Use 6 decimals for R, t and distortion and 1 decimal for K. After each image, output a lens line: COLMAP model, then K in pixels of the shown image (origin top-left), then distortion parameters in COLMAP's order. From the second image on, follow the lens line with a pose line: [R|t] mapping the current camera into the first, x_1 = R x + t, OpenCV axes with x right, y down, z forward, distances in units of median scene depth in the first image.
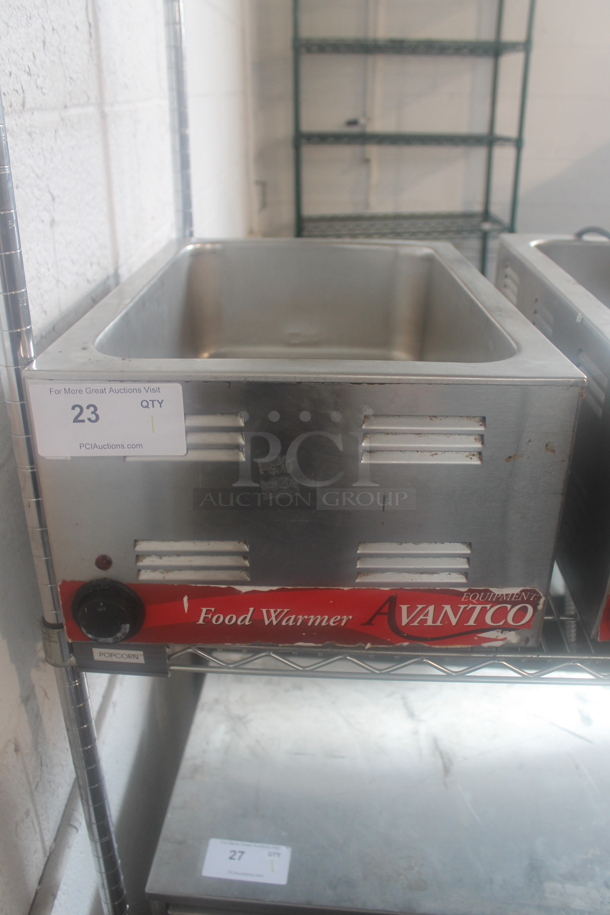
lens RADIAL K [[765.5, 0, 305.0], [0, 765.5, 457.5], [0, 0, 1]] dist [-0.169969, 0.138744]
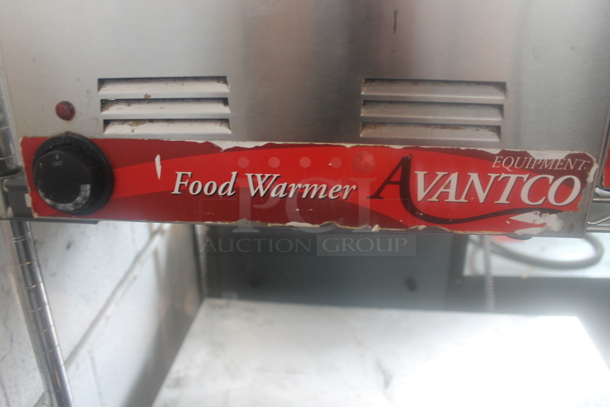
lens RADIAL K [[510.3, 0, 305.0], [0, 510.3, 203.5], [0, 0, 1]] dist [-0.169969, 0.138744]
pose [[0.996574, 0.022998, -0.079449, 0.051572], [-0.027874, 0.997759, -0.060819, 0.263952], [0.077872, 0.062826, 0.994982, 0.455728]]
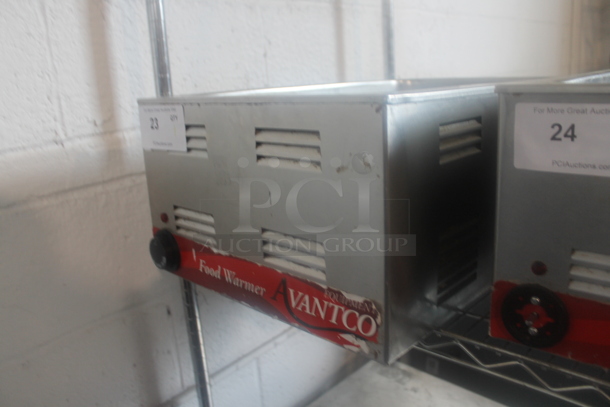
lens RADIAL K [[510.3, 0, 305.0], [0, 510.3, 203.5], [0, 0, 1]] dist [-0.169969, 0.138744]
pose [[0.722476, 0.127552, -0.679528, 0.705483], [-0.238892, 0.968356, -0.072224, 0.110941], [0.648813, 0.214514, 0.730085, 0.361112]]
